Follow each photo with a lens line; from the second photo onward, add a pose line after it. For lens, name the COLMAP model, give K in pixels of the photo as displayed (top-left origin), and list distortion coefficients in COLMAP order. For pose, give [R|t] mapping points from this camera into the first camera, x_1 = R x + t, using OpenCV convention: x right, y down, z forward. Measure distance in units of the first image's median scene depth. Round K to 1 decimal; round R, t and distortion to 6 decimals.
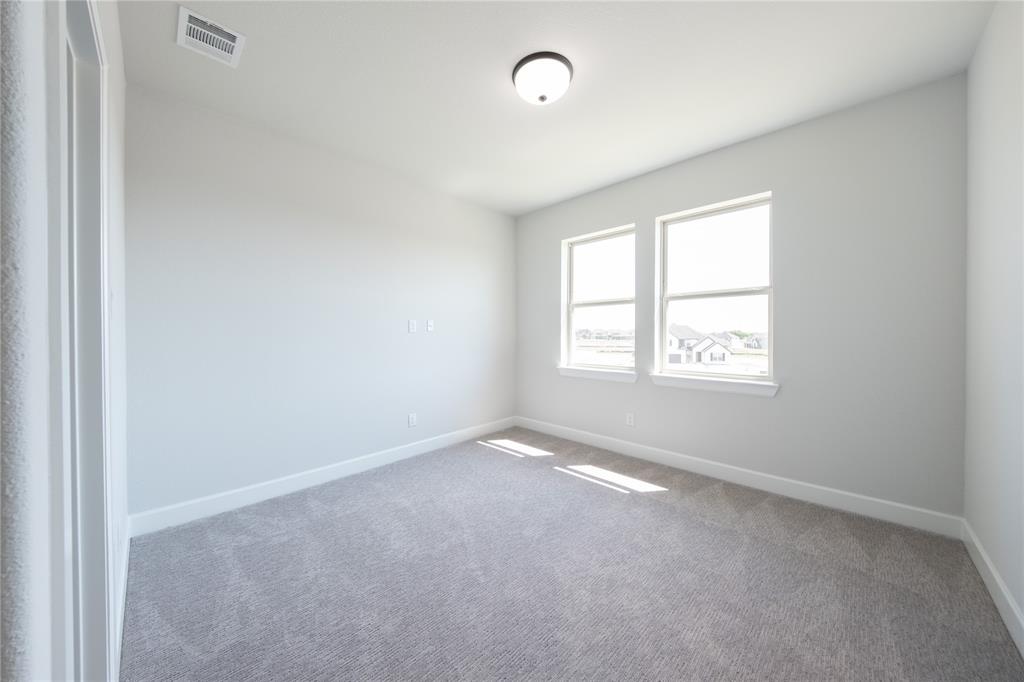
lens RADIAL K [[349.3, 0, 509.3], [0, 349.3, 336.2], [0, 0, 1]] dist [0.002361, -0.002801]
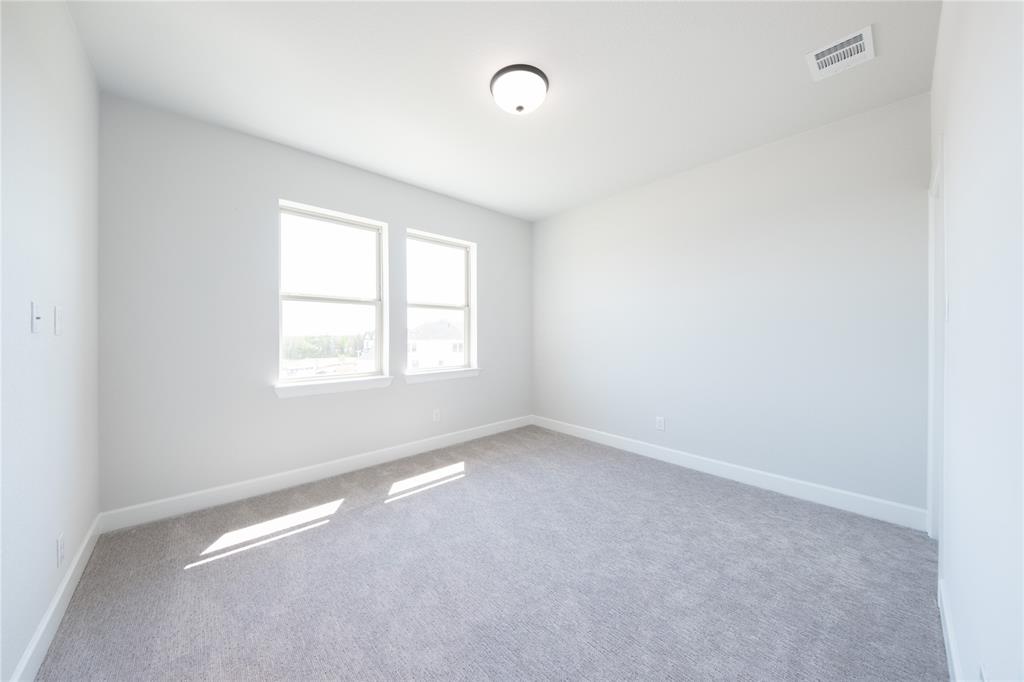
lens RADIAL K [[349.3, 0, 509.6], [0, 349.3, 335.9], [0, 0, 1]] dist [0.002361, -0.002801]
pose [[0.040140, -0.002558, 0.999191, -0.639004], [0.016885, 0.999856, 0.001882, -0.005000], [-0.999051, 0.016796, 0.040177, 0.645129]]
